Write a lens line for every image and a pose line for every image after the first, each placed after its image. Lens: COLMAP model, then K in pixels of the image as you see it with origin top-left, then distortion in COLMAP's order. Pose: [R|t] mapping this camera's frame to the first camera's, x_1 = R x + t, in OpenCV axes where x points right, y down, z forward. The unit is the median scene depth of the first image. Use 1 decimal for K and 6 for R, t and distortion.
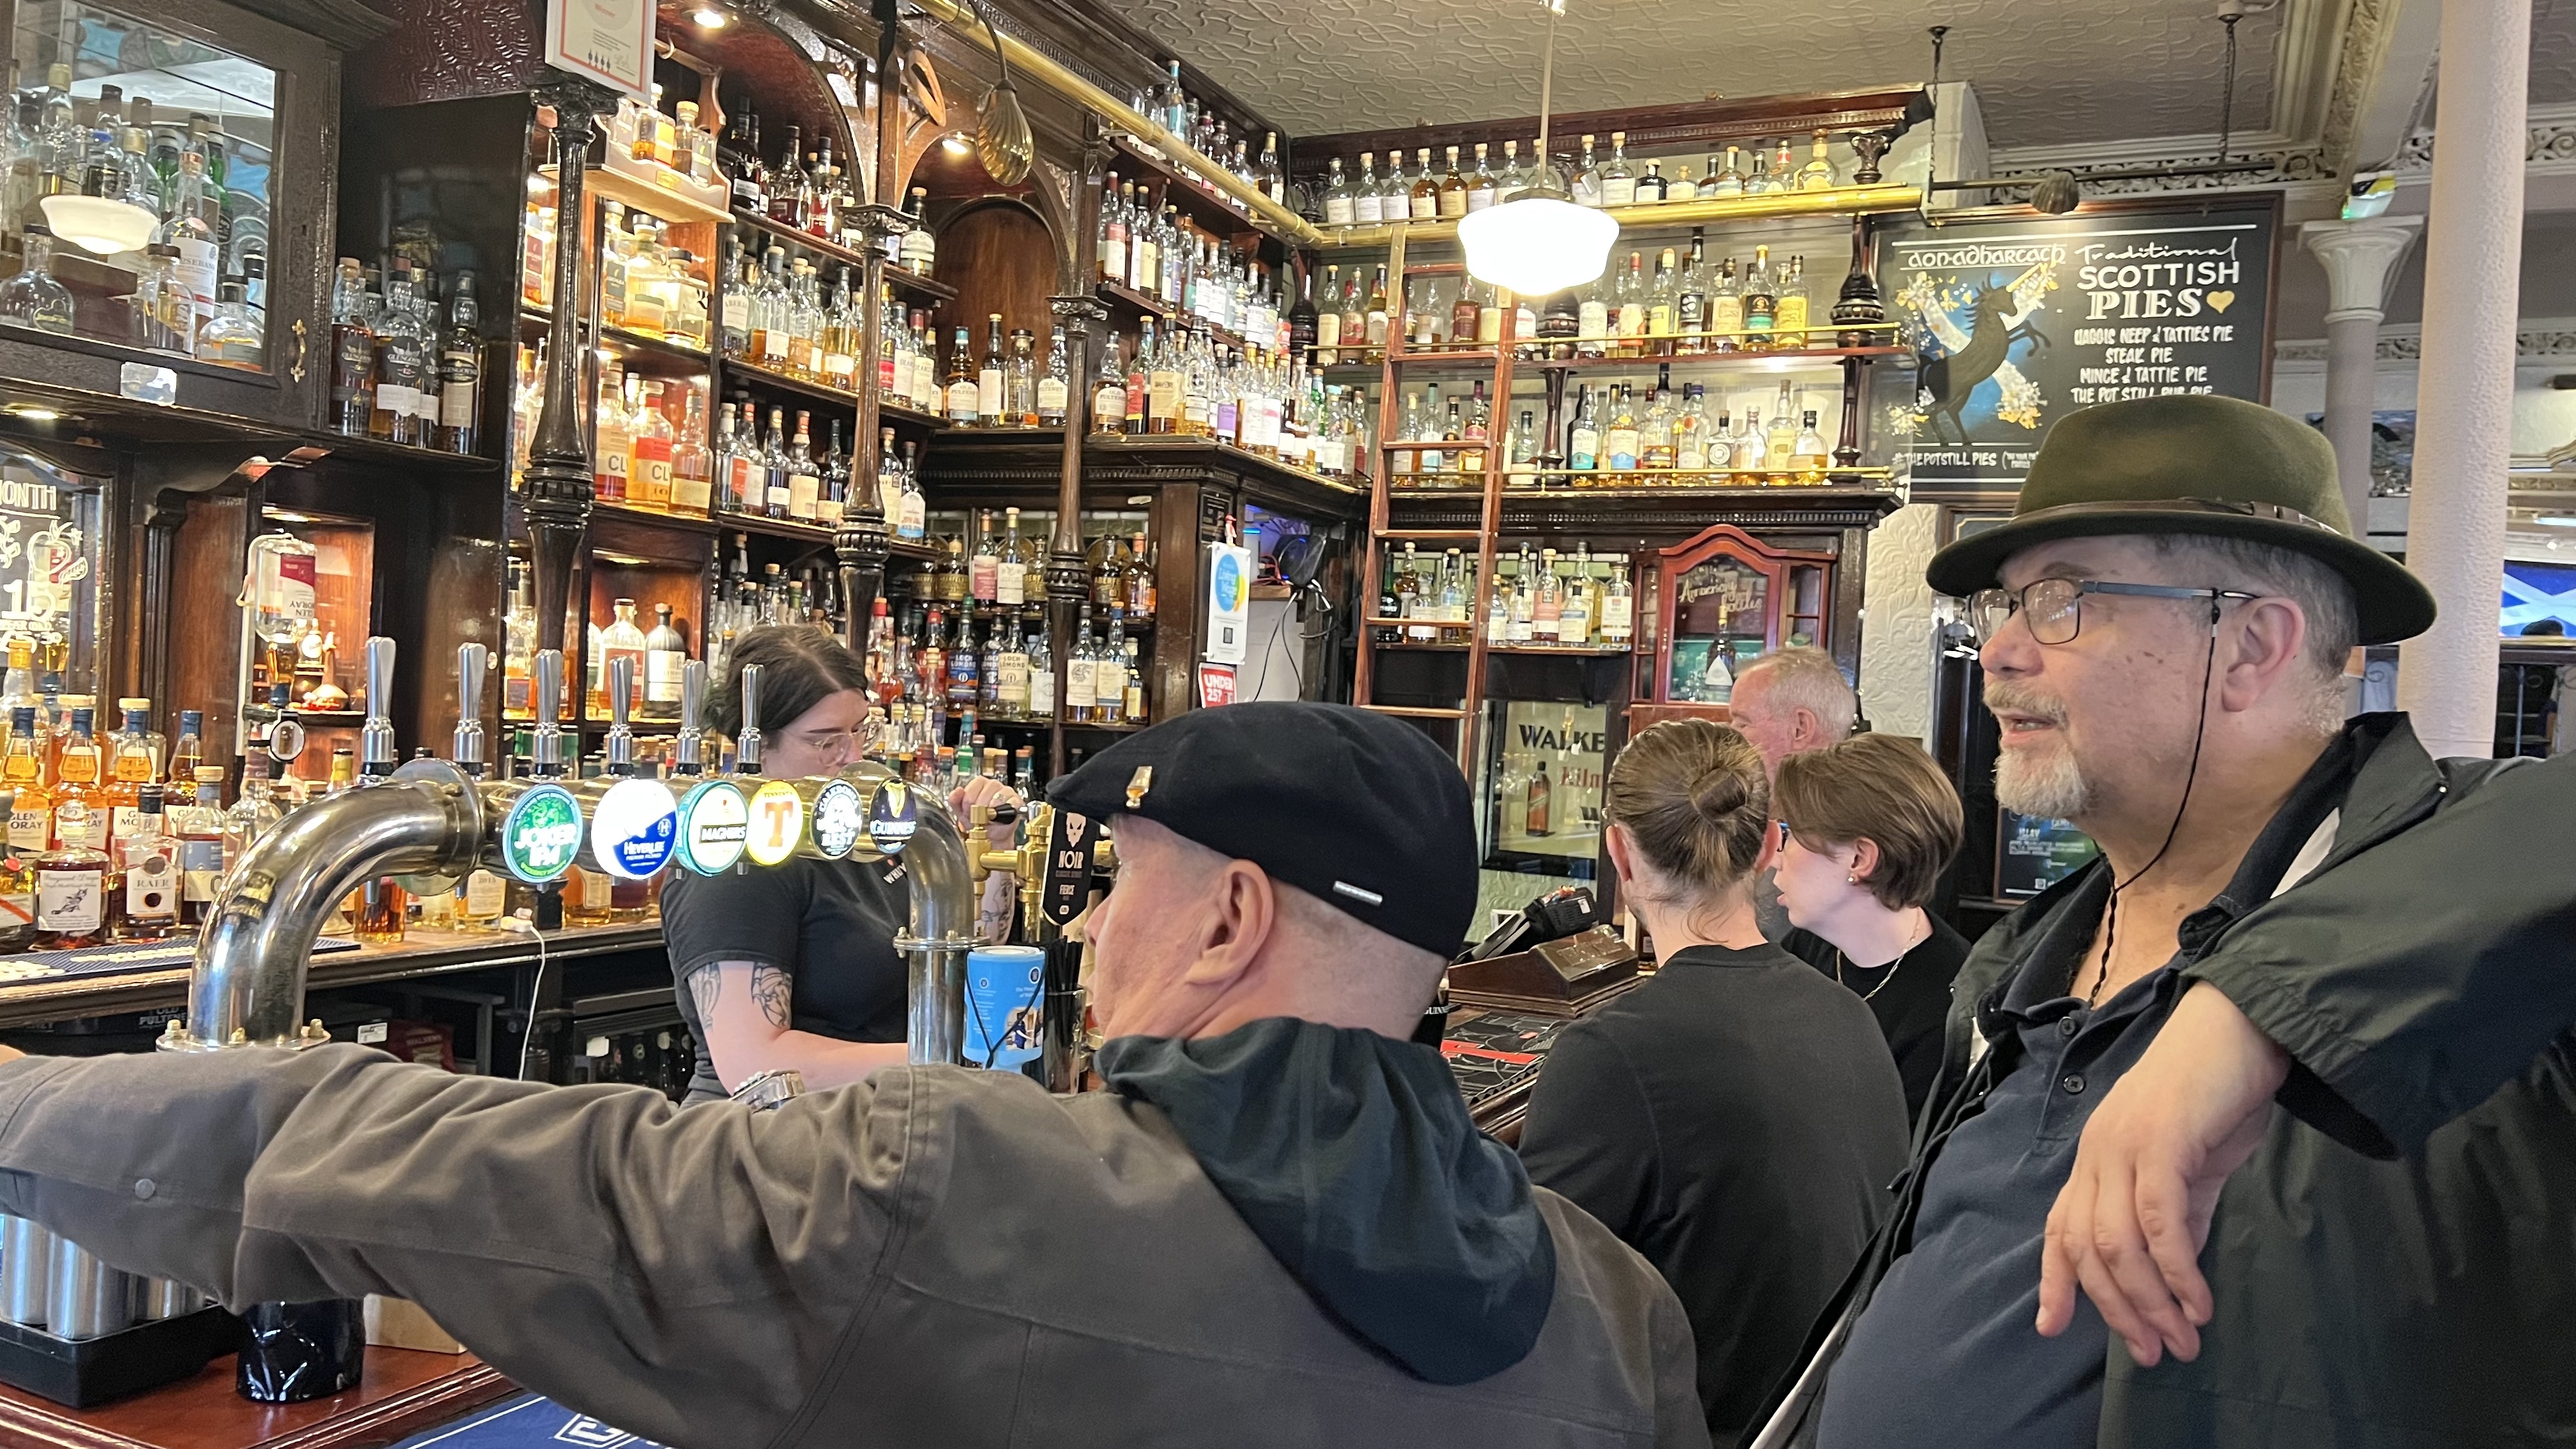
lens RADIAL K [[1914.4, 0, 1288.0], [0, 1914.4, 724.5], [0, 0, 1]] dist [0.121524, -0.178454]
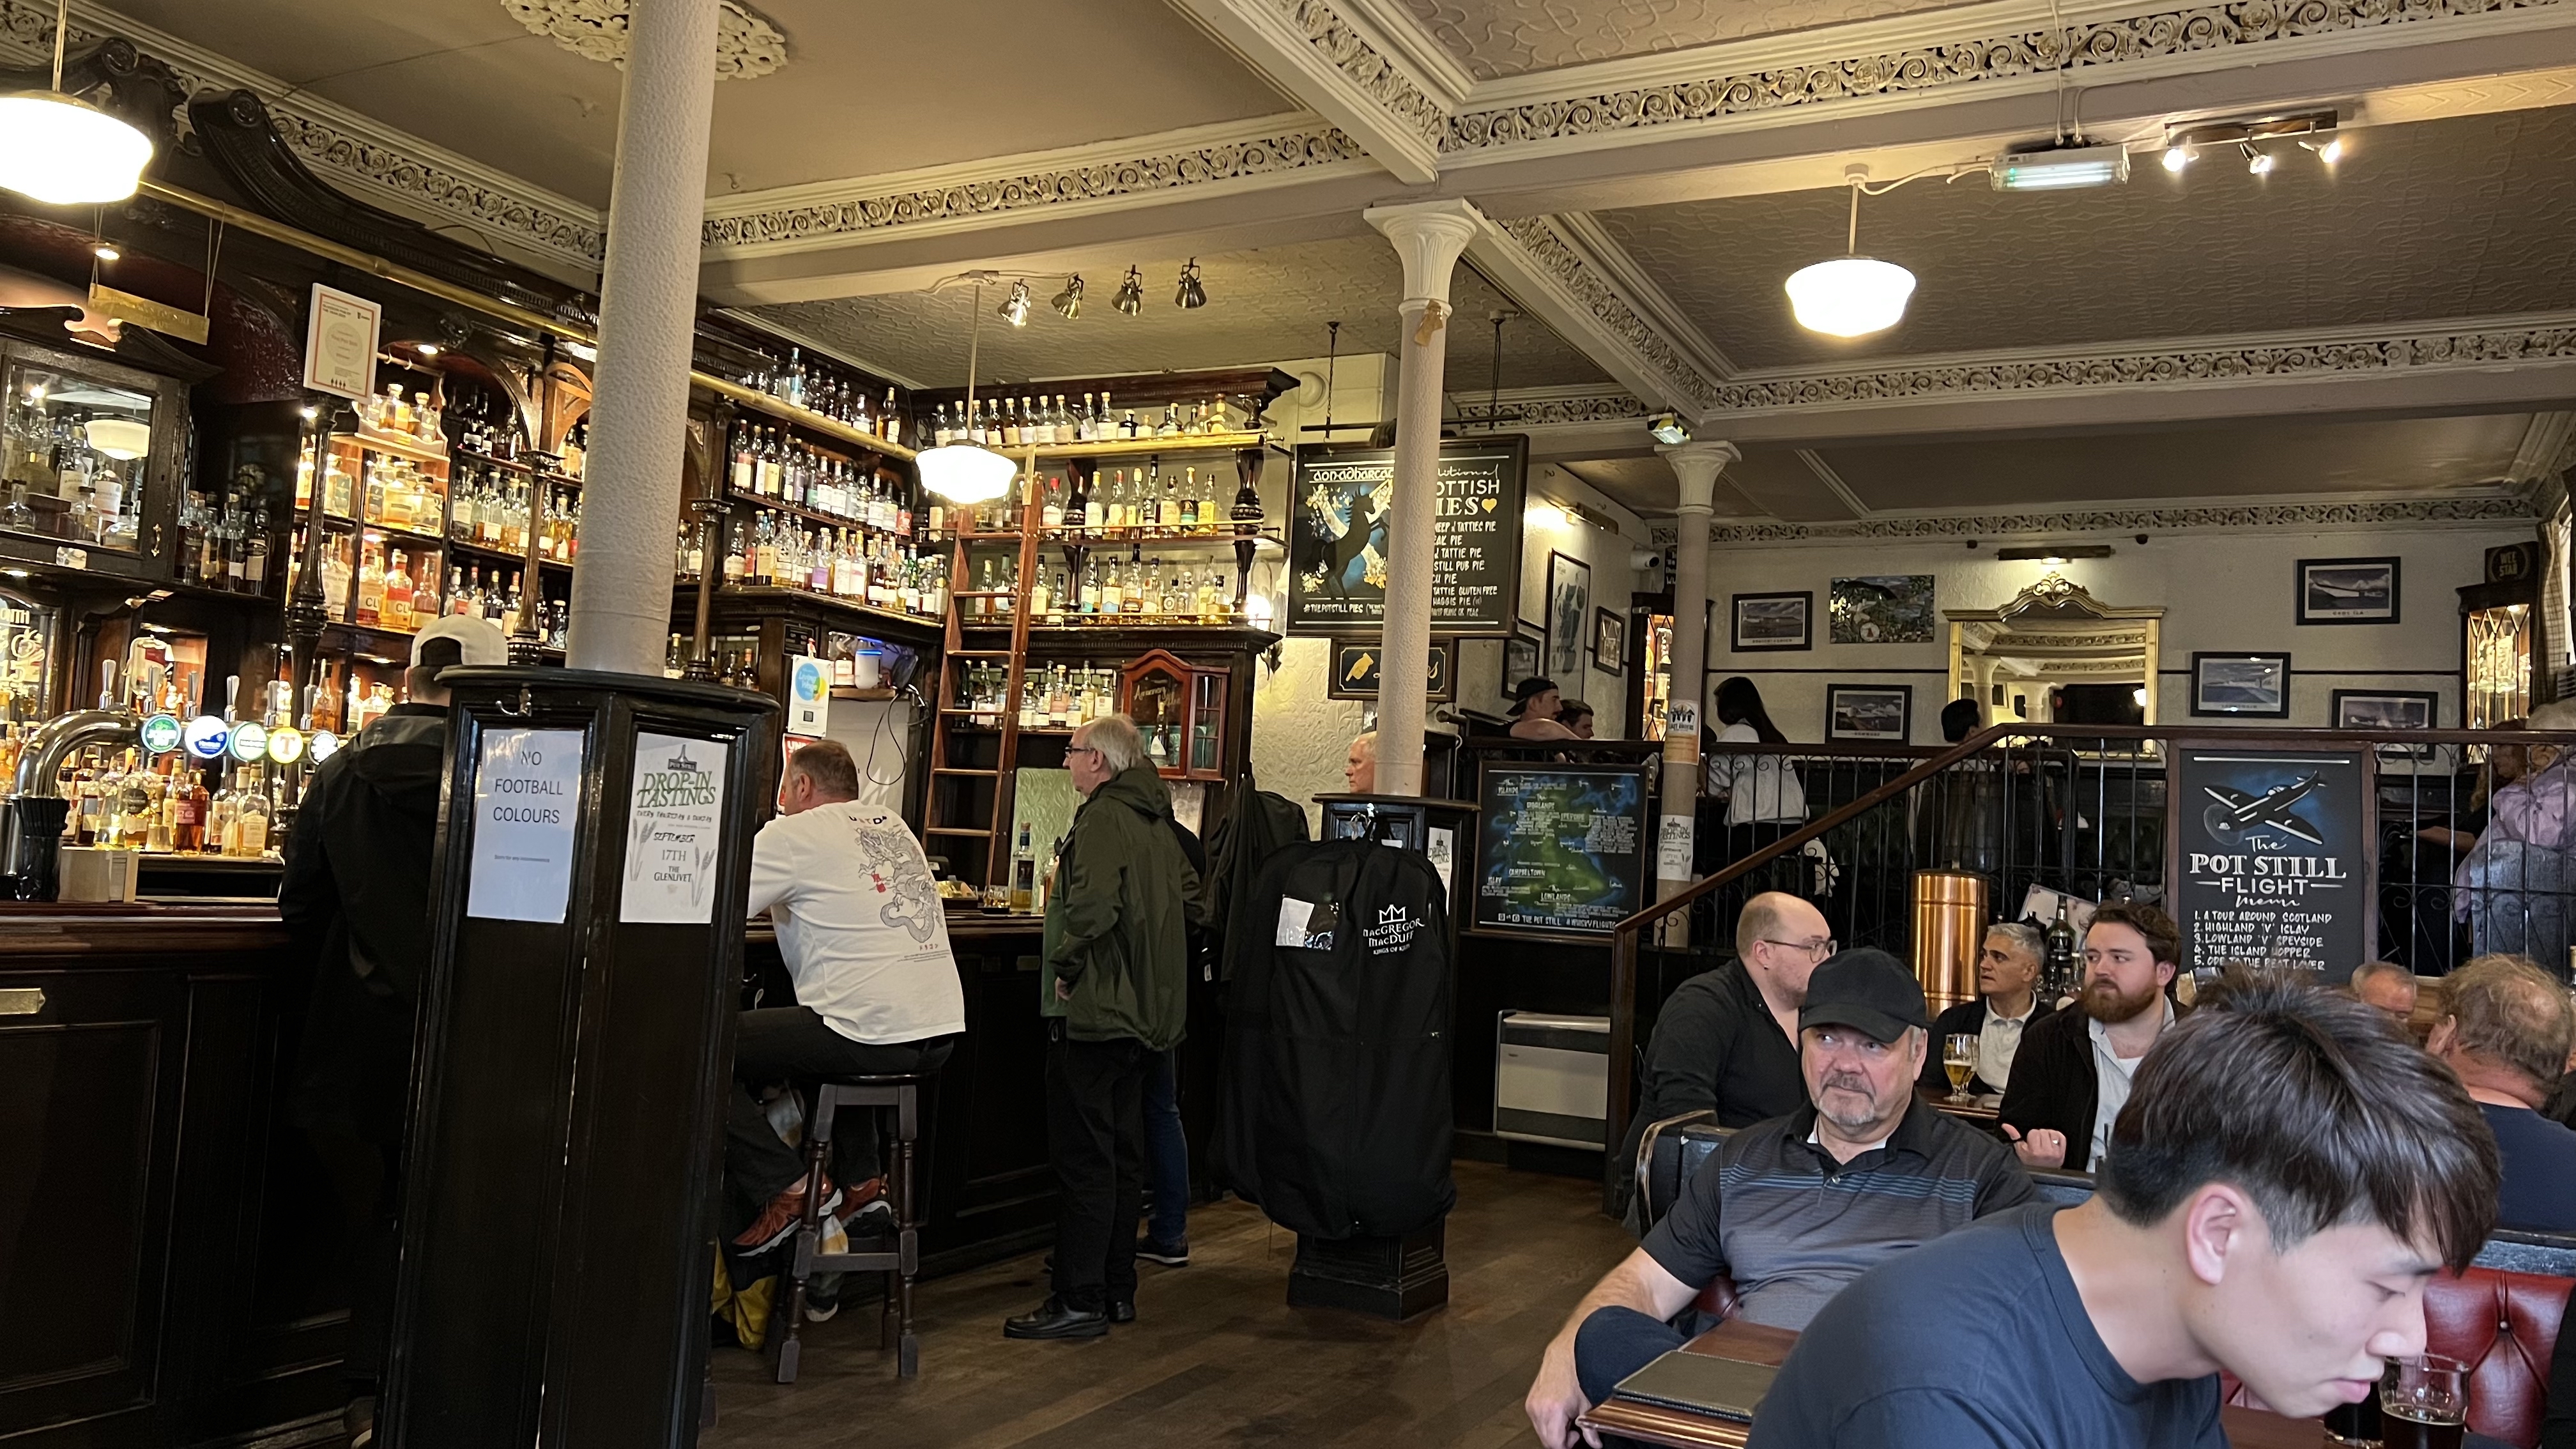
lens RADIAL K [[1939.4, 0, 1286.7], [0, 1939.4, 742.5], [0, 0, 1]] dist [0.171890, -0.214358]
pose [[0.998752, 0.005659, -0.049620, 0.476631], [-0.009237, 0.997348, -0.072194, 0.093670], [0.049080, 0.072562, 0.996156, -0.605302]]
